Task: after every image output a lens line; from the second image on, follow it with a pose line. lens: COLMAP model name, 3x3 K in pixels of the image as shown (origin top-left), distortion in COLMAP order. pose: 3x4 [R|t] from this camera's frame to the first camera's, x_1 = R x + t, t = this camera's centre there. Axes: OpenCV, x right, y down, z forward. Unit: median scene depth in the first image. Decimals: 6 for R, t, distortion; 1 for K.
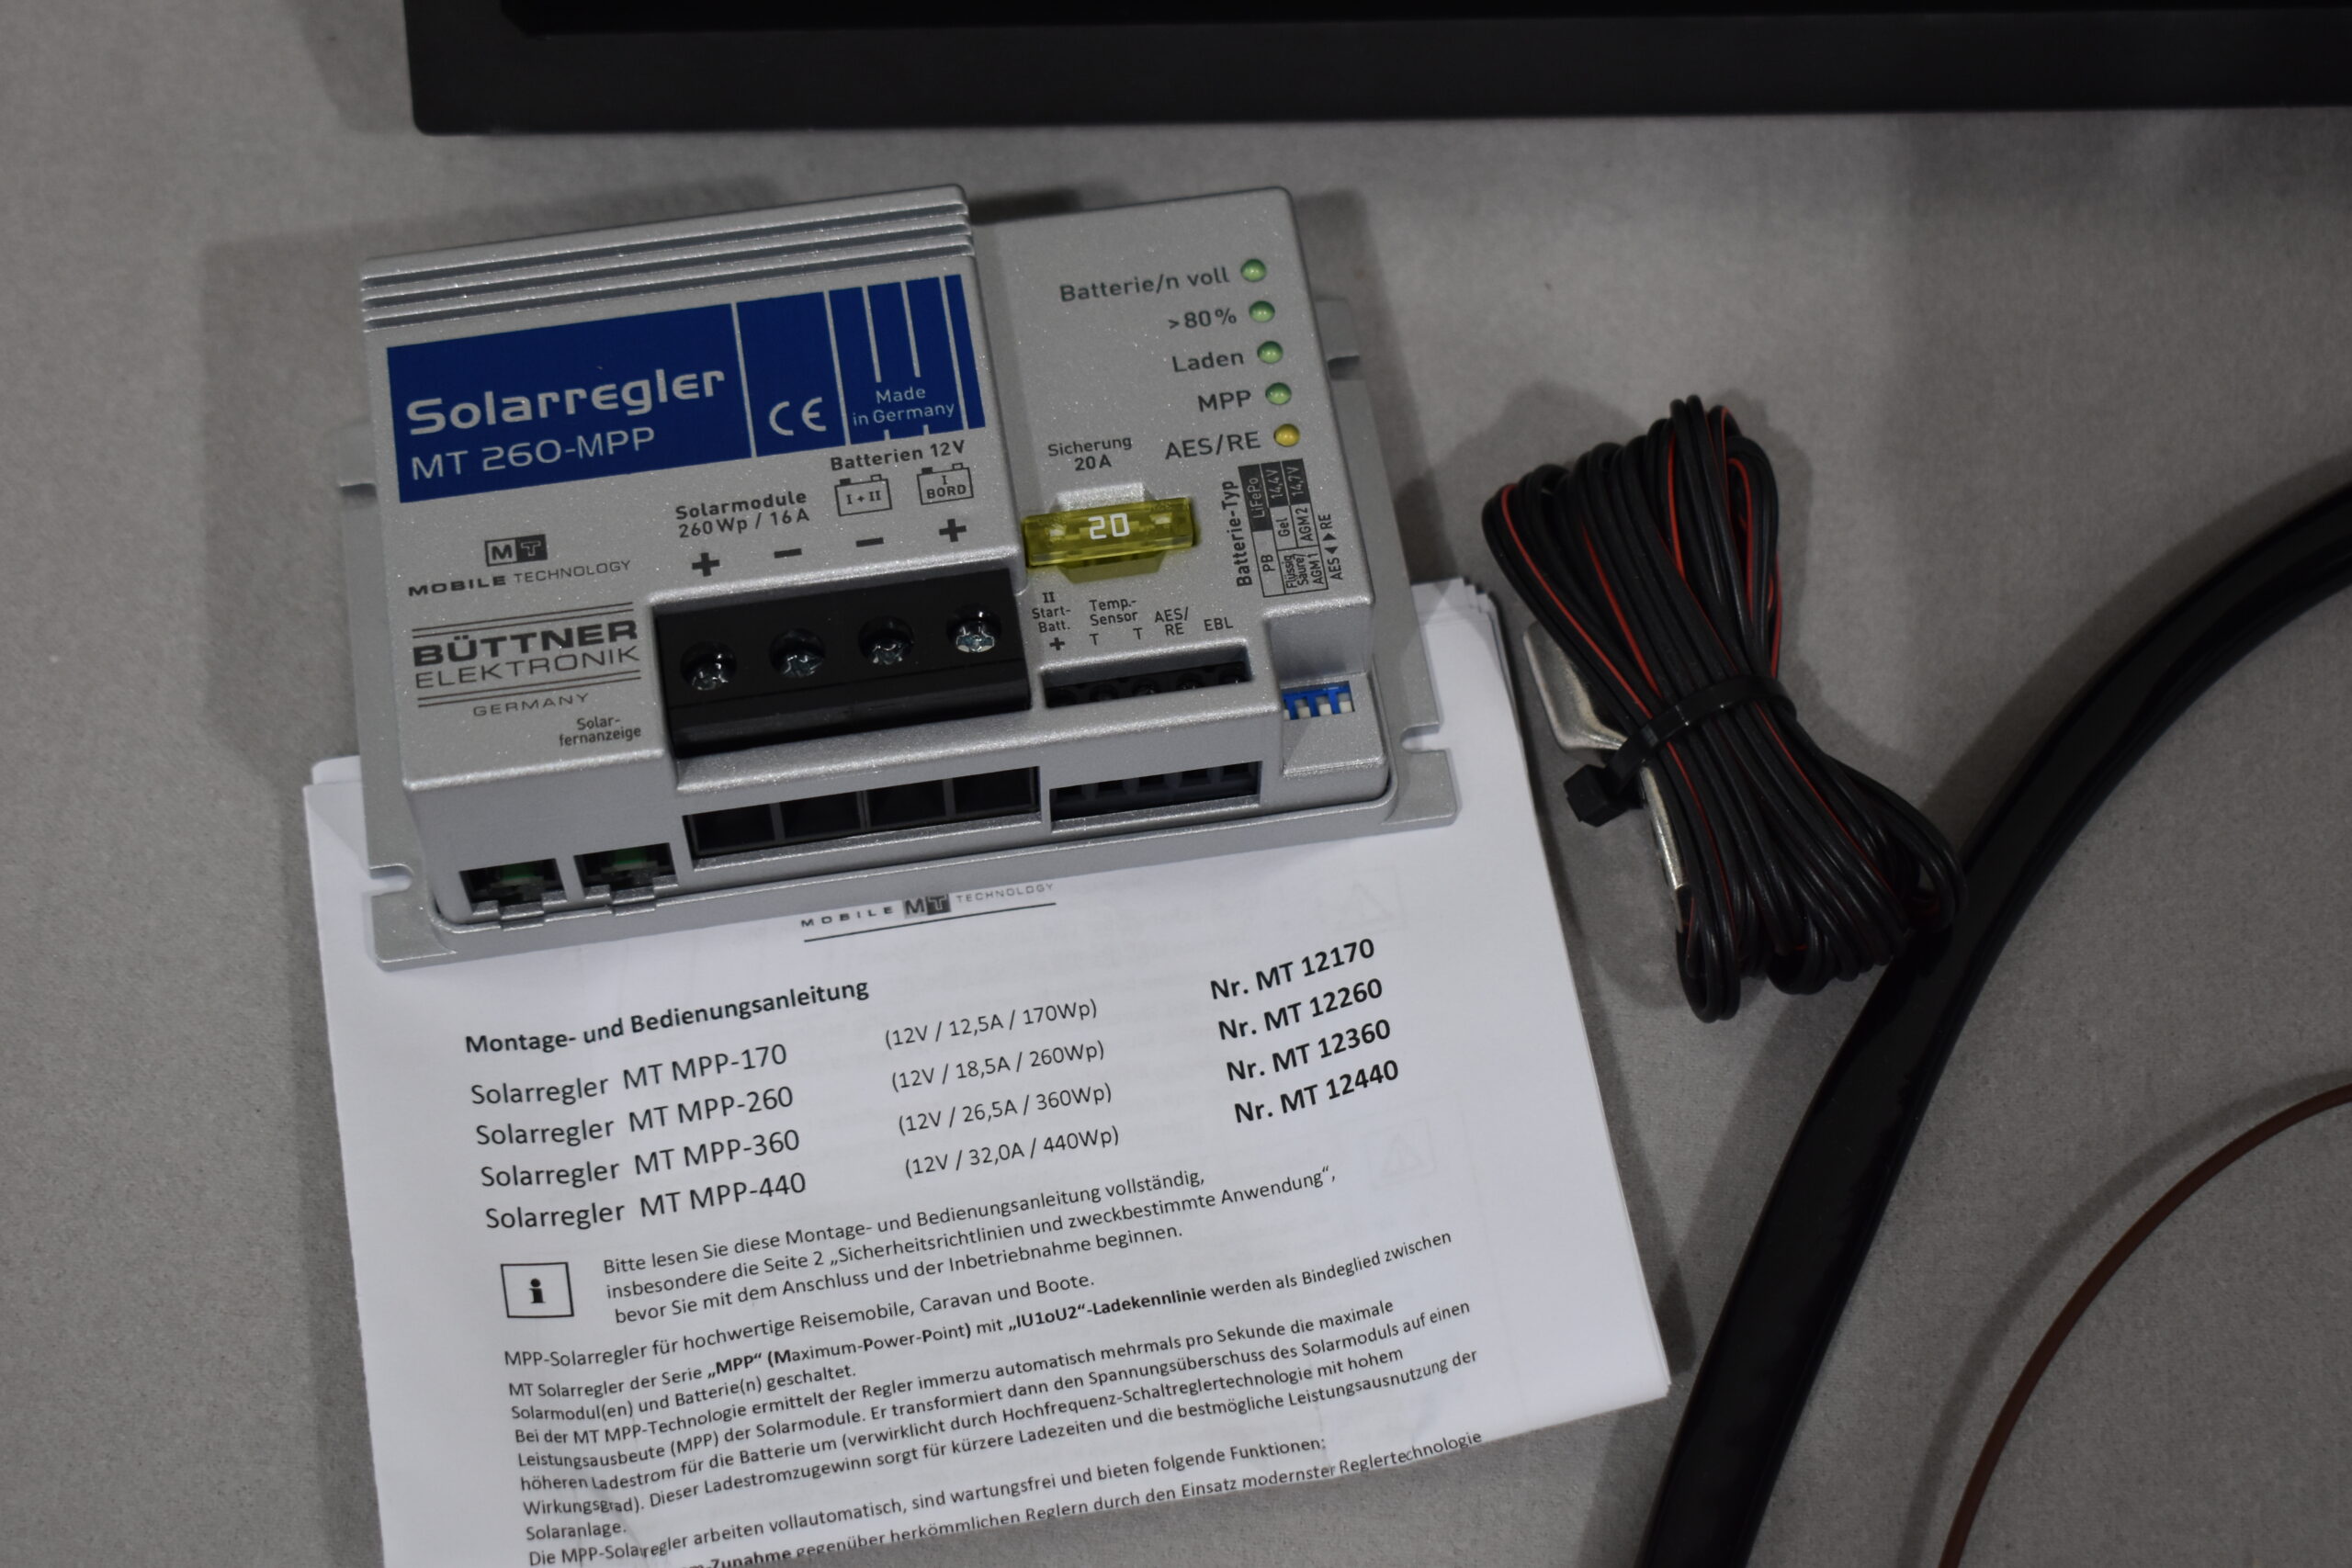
lens RADIAL K [[4150.9, 0, 1163.4], [0, 4150.9, 789.7], [0, 0, 1]] dist [0.007841, 0.000000]
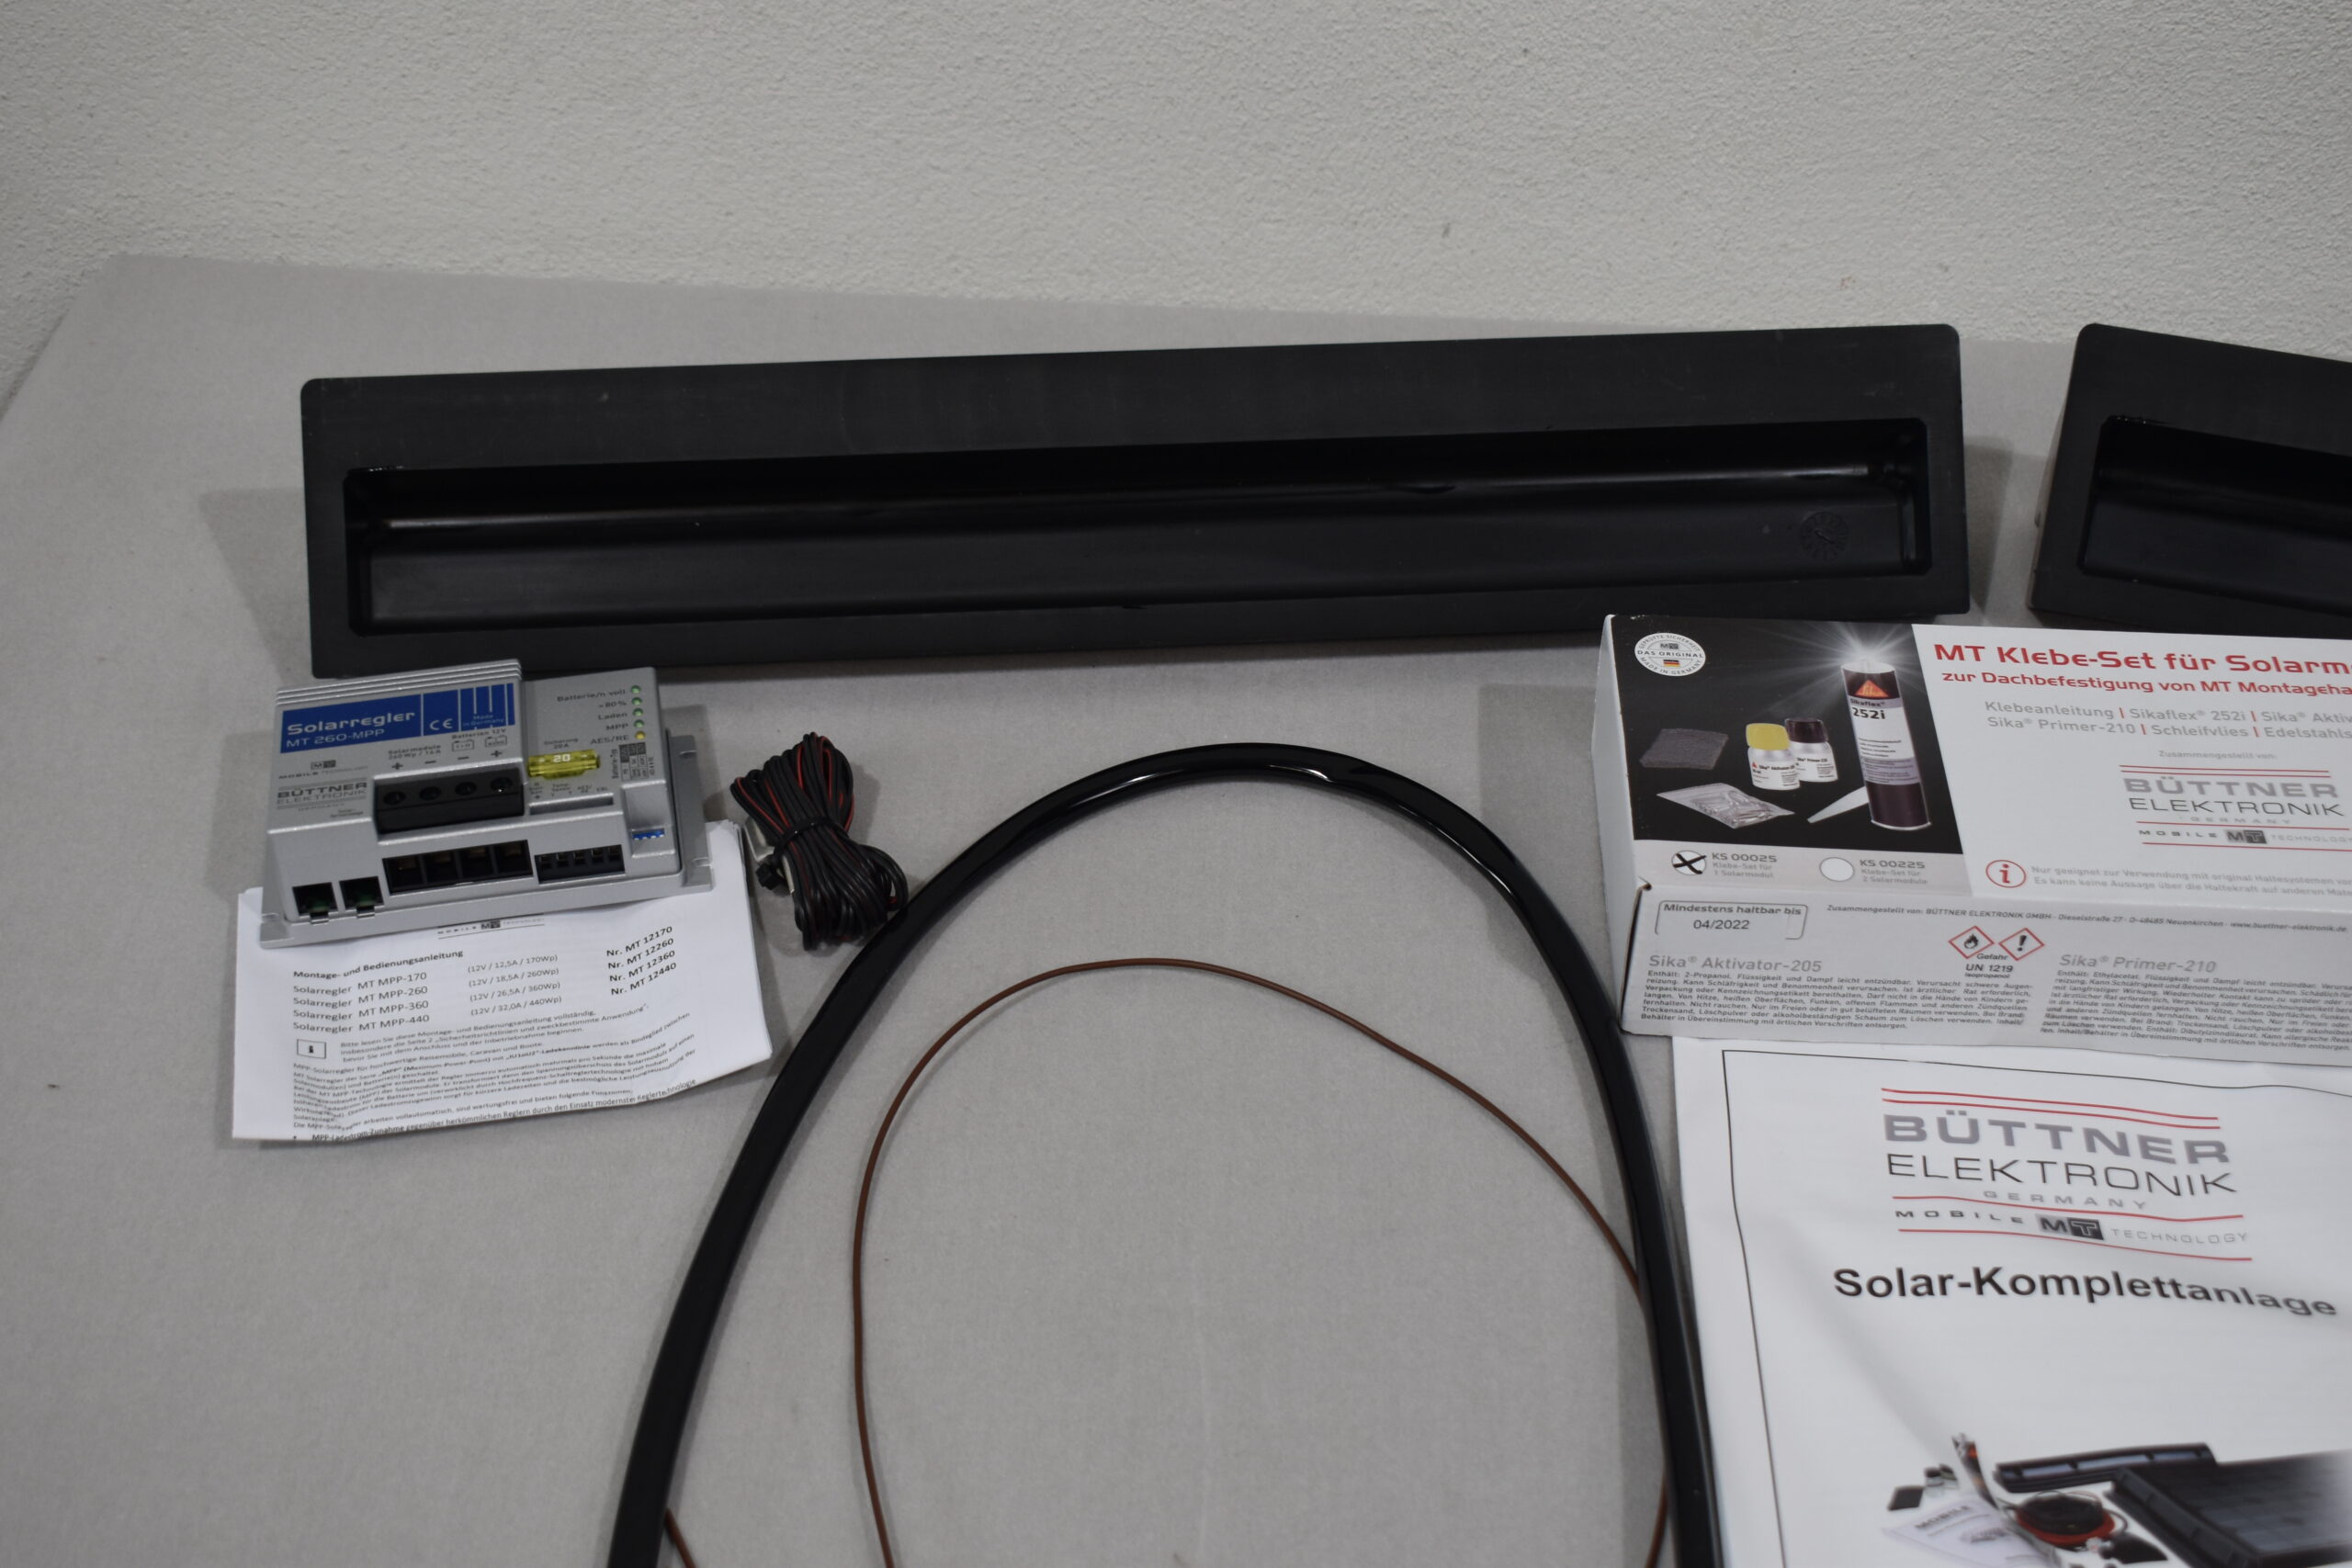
lens RADIAL K [[2952.4, 0, 1175.0], [0, 2952.4, 778.2], [0, 0, 1]] dist [-0.049472, 0.000000]
pose [[0.998923, -0.036989, 0.028014, 0.305197], [0.045398, 0.903925, -0.425275, 0.718067], [-0.009592, 0.426089, 0.904630, -0.612549]]
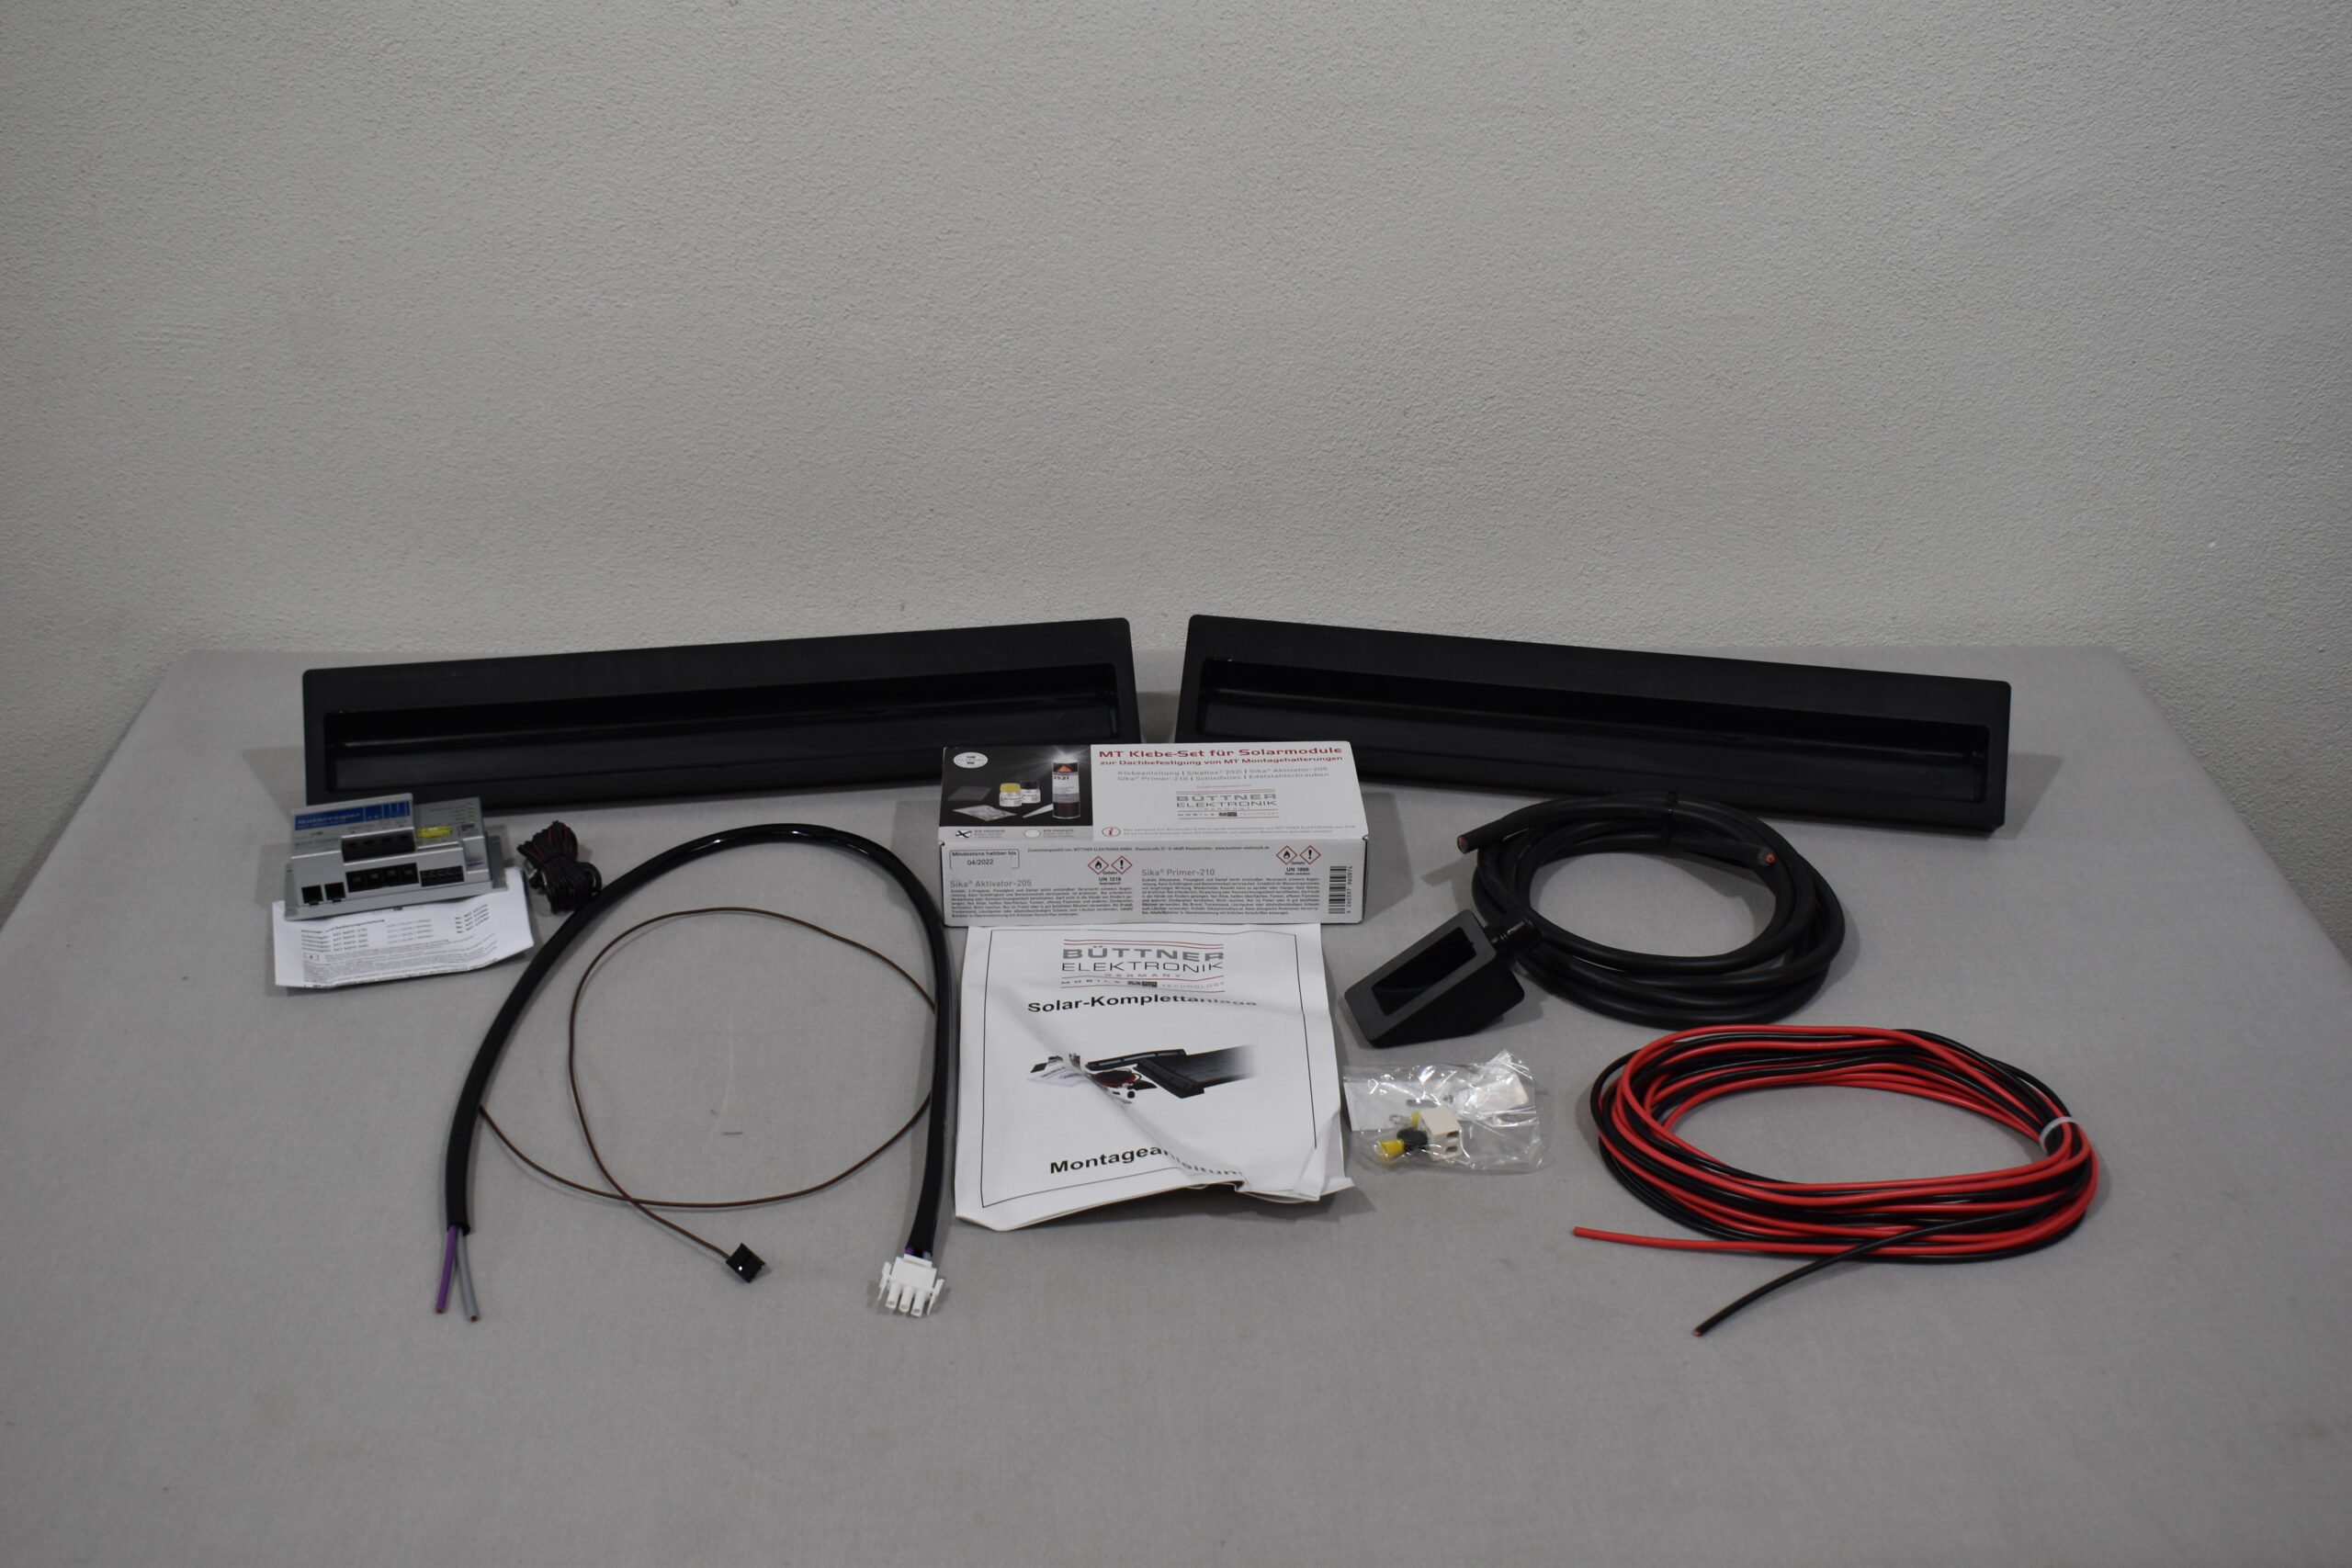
lens RADIAL K [[2654.3, 0, 1172.5], [0, 2654.3, 782.4], [0, 0, 1]] dist [-0.058511, 0.000000]
pose [[0.991368, -0.073402, 0.108638, 0.545168], [0.124533, 0.786334, -0.605120, 1.991883], [-0.041009, 0.613425, 0.788687, -1.673259]]
